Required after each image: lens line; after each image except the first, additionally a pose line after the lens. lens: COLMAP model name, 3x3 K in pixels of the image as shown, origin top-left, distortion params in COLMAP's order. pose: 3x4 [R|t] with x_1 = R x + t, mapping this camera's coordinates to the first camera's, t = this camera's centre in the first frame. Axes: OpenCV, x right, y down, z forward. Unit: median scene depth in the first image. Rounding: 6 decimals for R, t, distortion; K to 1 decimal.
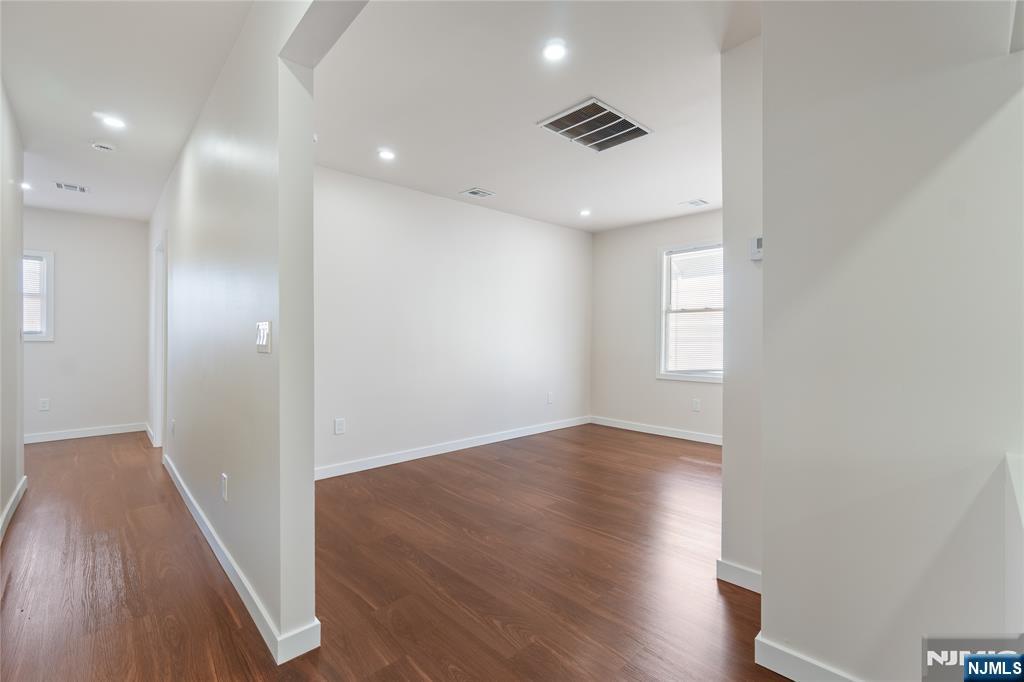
lens RADIAL K [[445.9, 0, 504.7], [0, 445.9, 340.4], [0, 0, 1]] dist [-0.001288, 0.000272]
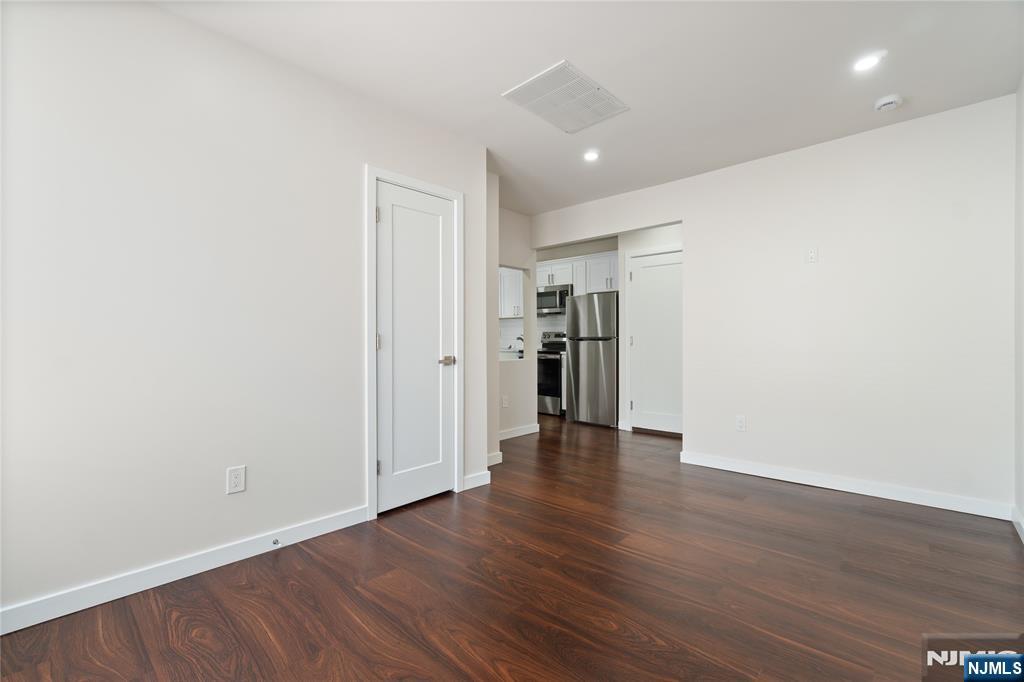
lens RADIAL K [[445.9, 0, 504.7], [0, 445.9, 340.4], [0, 0, 1]] dist [-0.001288, 0.000272]
pose [[-0.997504, -0.000480, -0.070608, 0.236522], [-0.001637, 0.999865, 0.016332, 0.001567], [0.070590, 0.016407, -0.997370, 1.123125]]
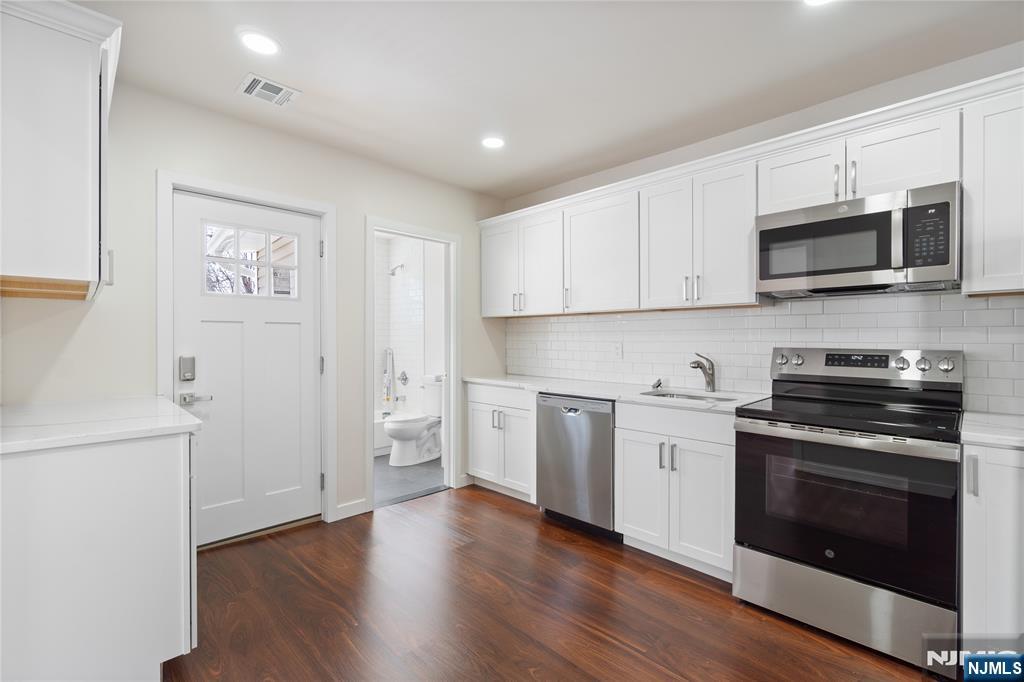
lens RADIAL K [[445.9, 0, 504.7], [0, 445.9, 340.4], [0, 0, 1]] dist [-0.001288, 0.000272]
pose [[-0.998951, 0.000406, -0.045780, 0.335904], [0.000405, 1.000000, 0.000041, -0.014314], [0.045780, 0.000022, -0.998952, 0.170085]]
